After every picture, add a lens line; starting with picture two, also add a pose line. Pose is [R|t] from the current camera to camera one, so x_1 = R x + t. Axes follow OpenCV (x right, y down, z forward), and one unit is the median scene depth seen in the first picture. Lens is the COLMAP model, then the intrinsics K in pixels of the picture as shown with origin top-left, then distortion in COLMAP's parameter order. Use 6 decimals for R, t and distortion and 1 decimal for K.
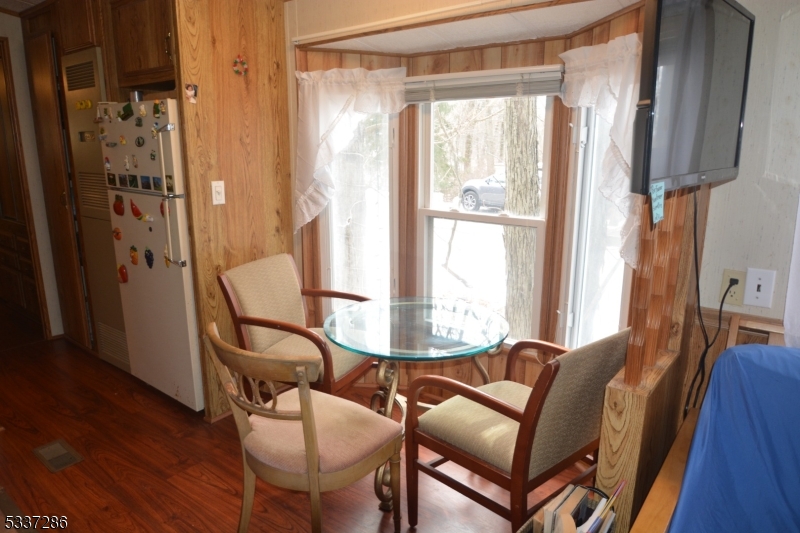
lens RADIAL K [[579.5, 0, 397.3], [0, 579.5, 270.0], [0, 0, 1]] dist [-0.053398, 0.011427]
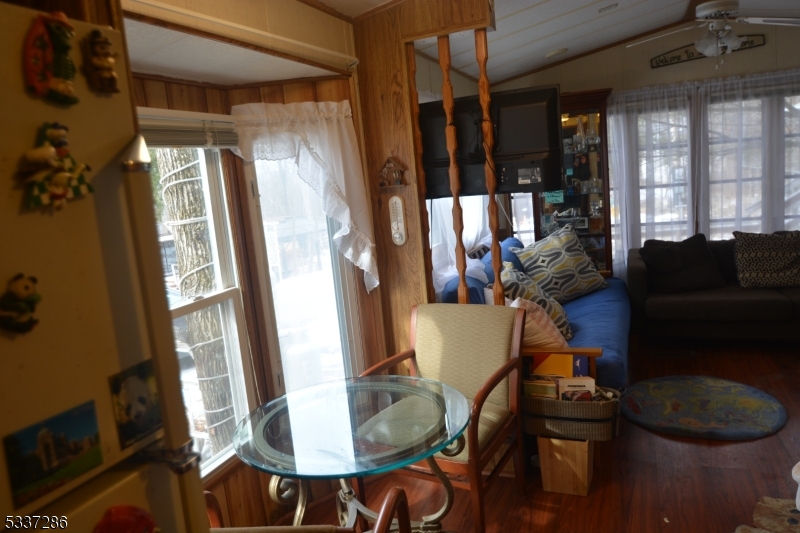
lens RADIAL K [[579.5, 0, 397.3], [0, 579.5, 270.0], [0, 0, 1]] dist [-0.053398, 0.011427]
pose [[-0.337230, -0.118716, 0.933907, -0.689004], [0.294197, 0.929044, 0.224332, -0.239209], [-0.894273, 0.350404, -0.278375, 1.046240]]
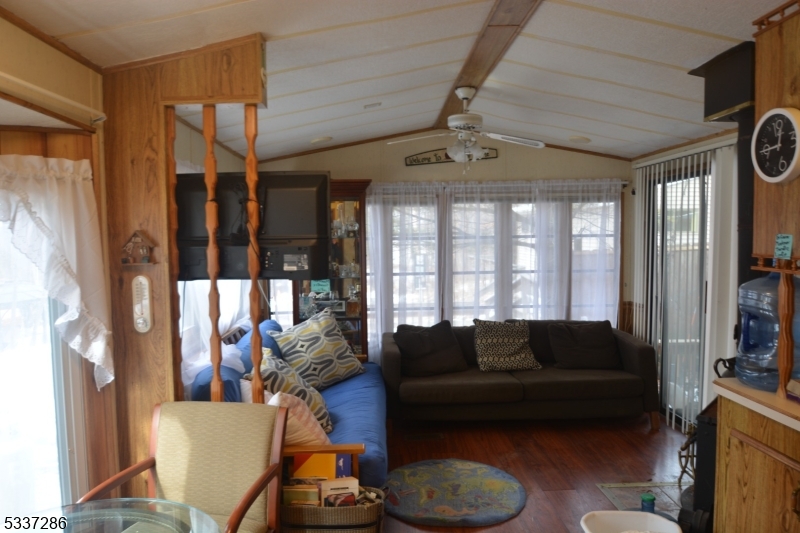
lens RADIAL K [[579.5, 0, 397.3], [0, 579.5, 270.0], [0, 0, 1]] dist [-0.053398, 0.011427]
pose [[-0.687372, -0.027441, 0.725787, -0.634202], [0.171336, 0.964957, 0.198751, -0.244428], [-0.705807, 0.260969, -0.658583, 1.023193]]
